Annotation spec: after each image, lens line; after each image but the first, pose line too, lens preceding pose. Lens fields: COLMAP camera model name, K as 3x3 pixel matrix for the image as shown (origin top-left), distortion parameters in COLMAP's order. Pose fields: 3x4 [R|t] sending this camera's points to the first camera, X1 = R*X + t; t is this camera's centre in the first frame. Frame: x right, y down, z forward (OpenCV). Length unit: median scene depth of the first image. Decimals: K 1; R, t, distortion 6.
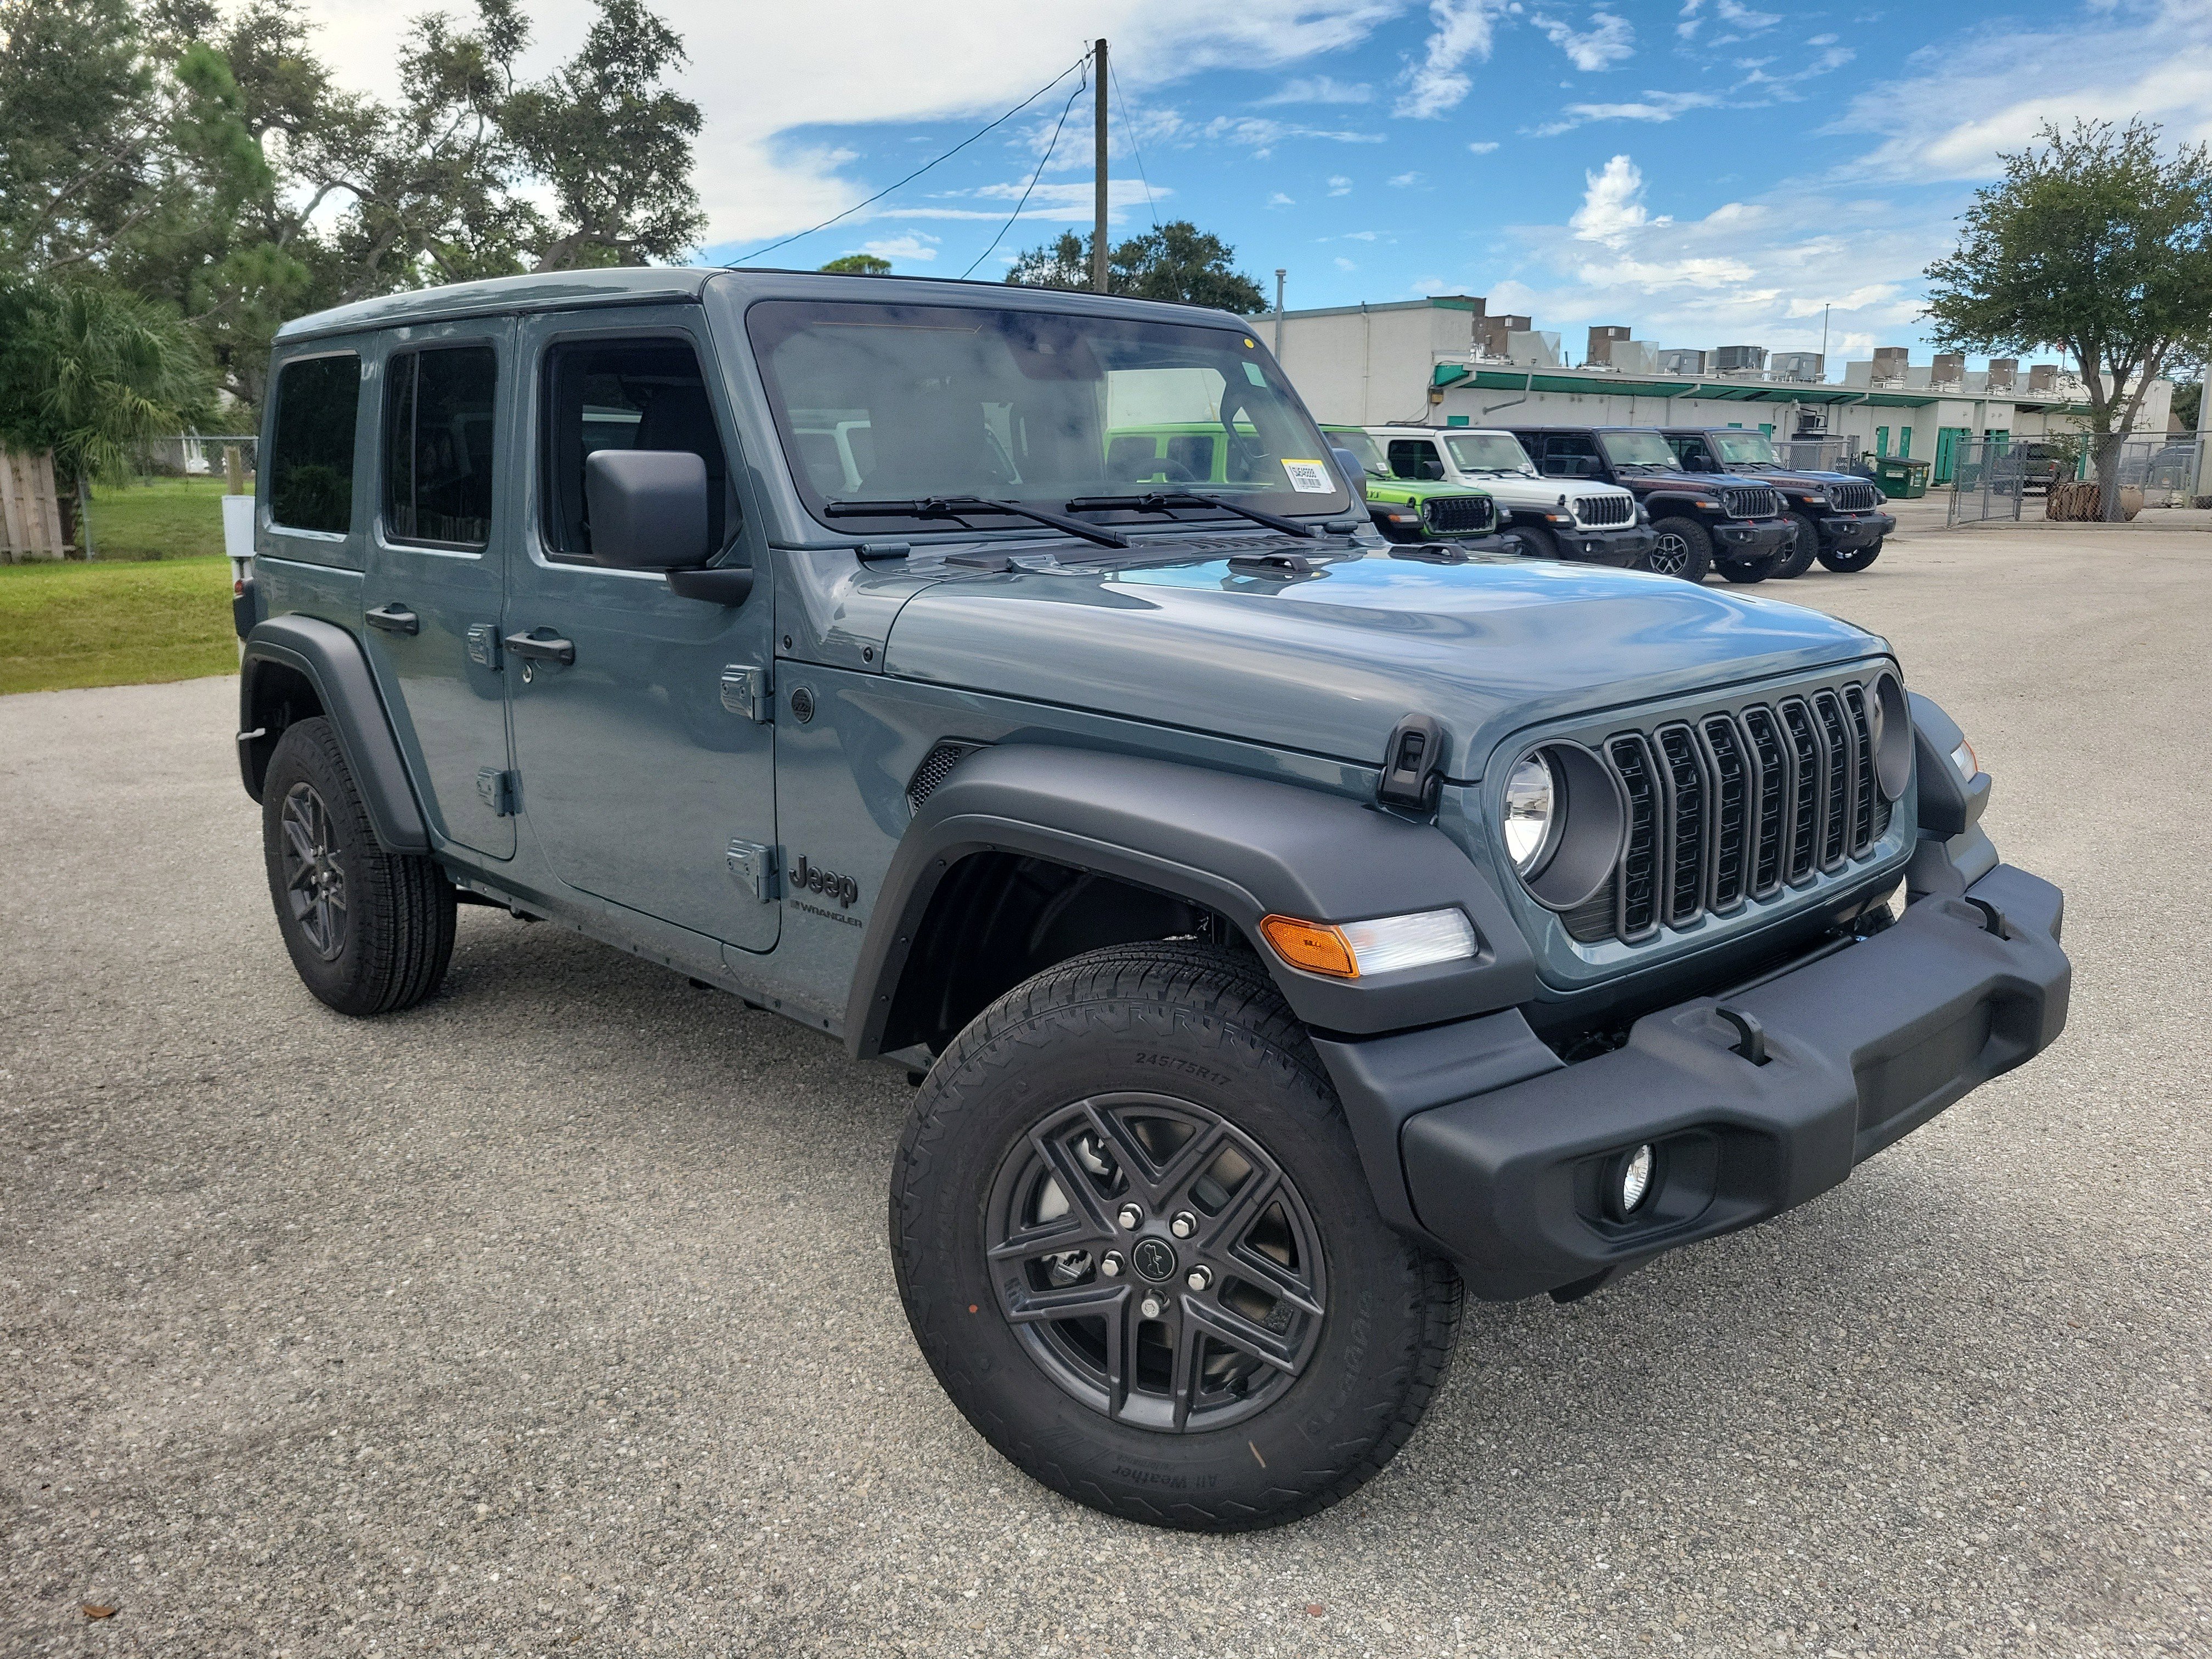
lens RADIAL K [[1724.2, 0, 1106.0], [0, 1724.2, 829.5], [0, 0, 1]] dist [0.061440, -0.001557]
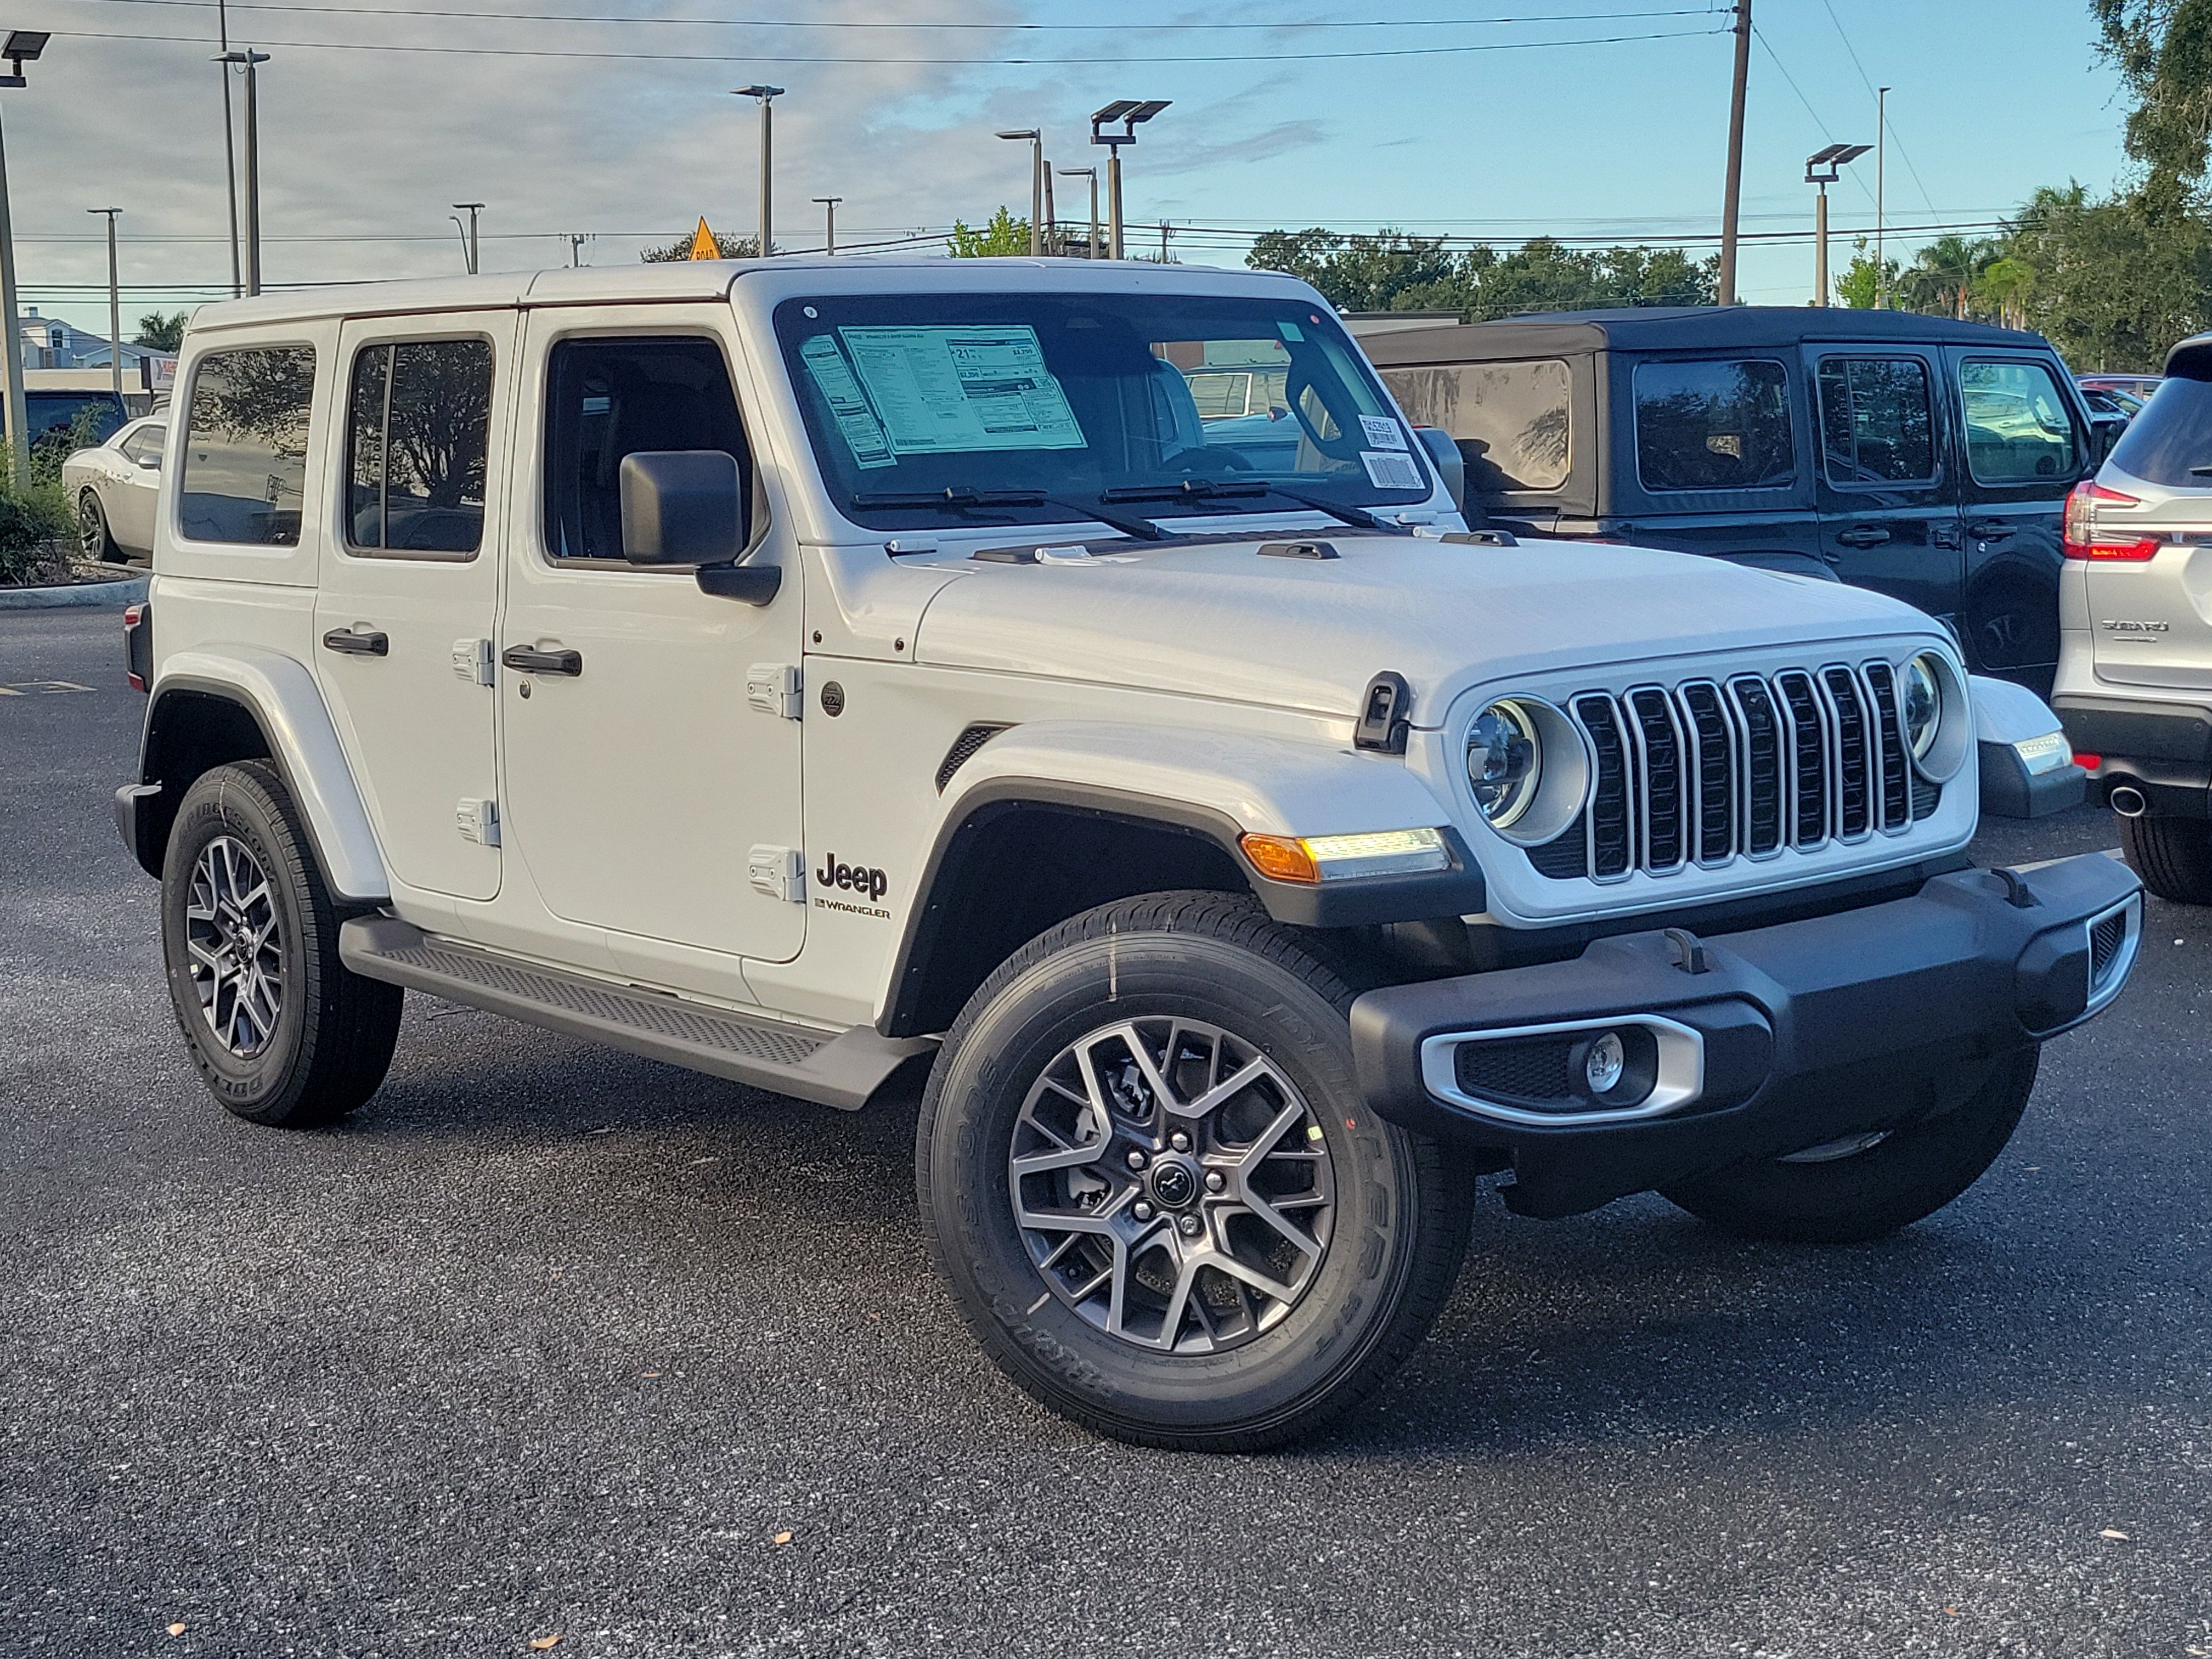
lens RADIAL K [[3097.5, 0, 880.9], [0, 3097.5, 829.3], [0, 0, 1]] dist [-0.018910, -0.041788]
pose [[0.993351, -0.007348, -0.114893, 0.064070], [-0.001520, 0.997037, -0.076909, 0.155801], [0.115117, 0.076572, 0.990396, -0.847421]]
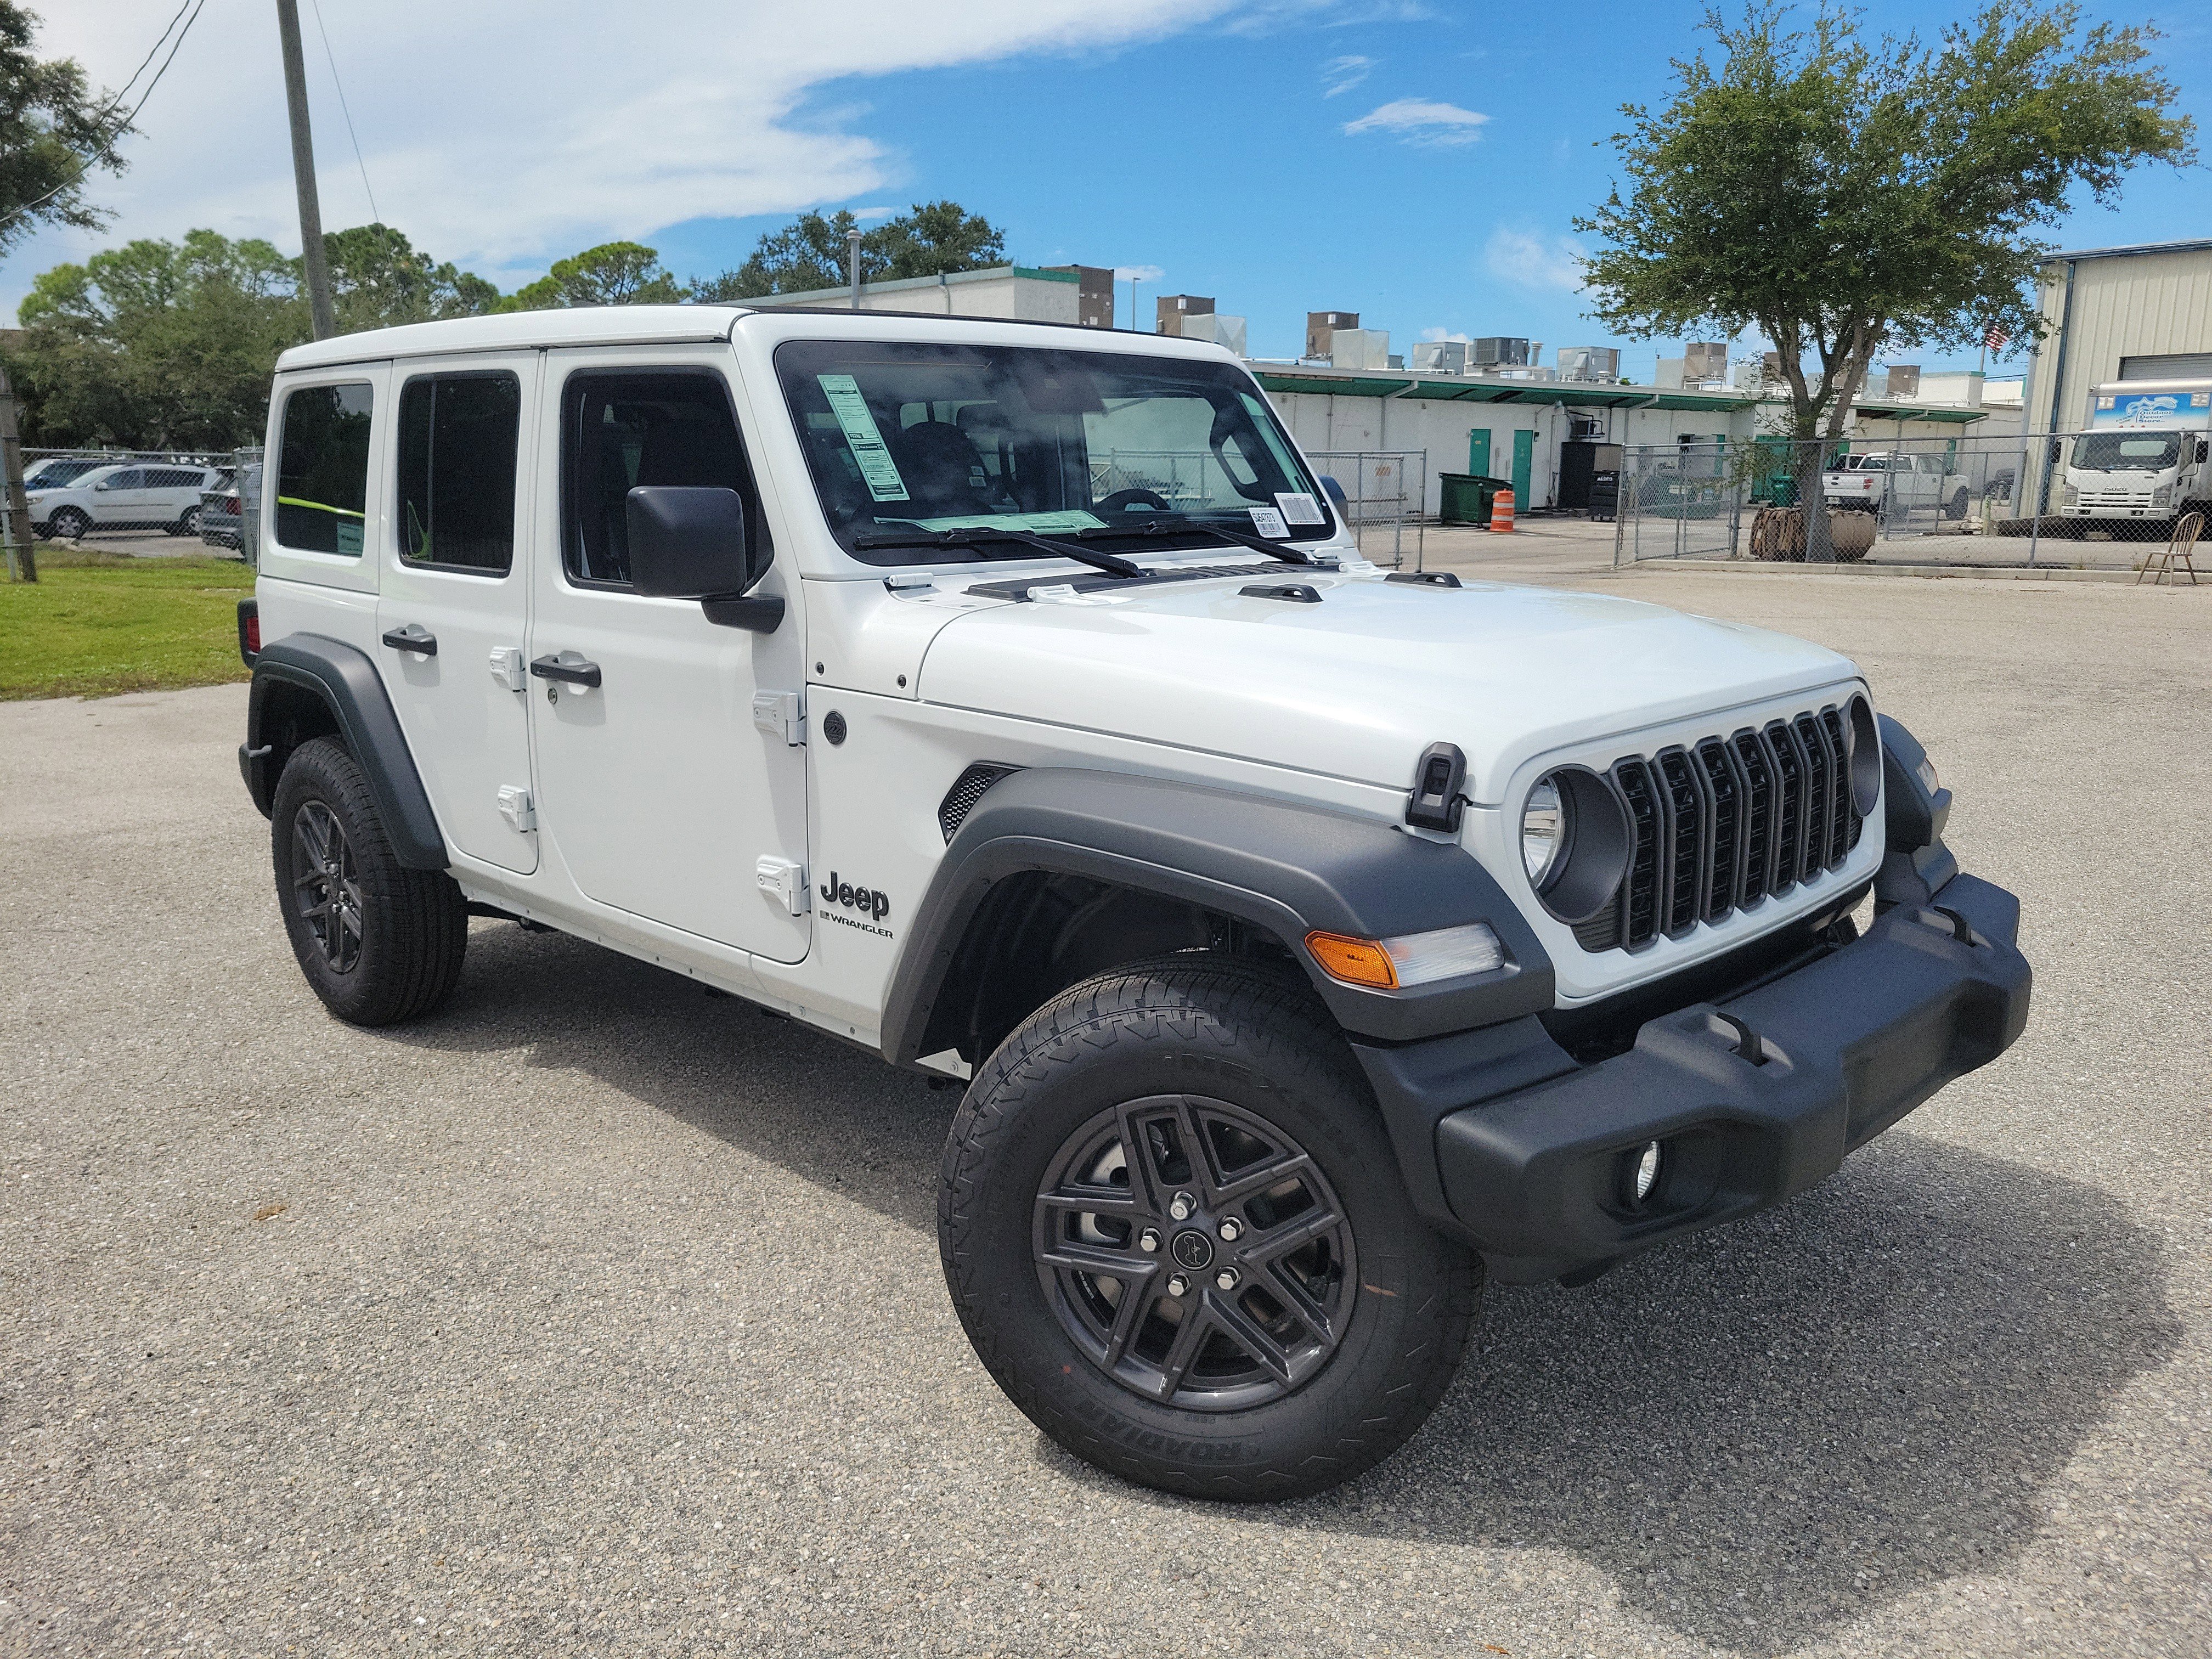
lens RADIAL K [[1734.2, 0, 1064.7], [0, 1734.2, 828.9], [0, 0, 1]] dist [0.042538, -0.001217]
pose [[0.999883, -0.003056, 0.014978, -0.057192], [0.003084, 0.999994, -0.001865, -0.008915], [-0.014972, 0.001910, 0.999886, -0.064138]]
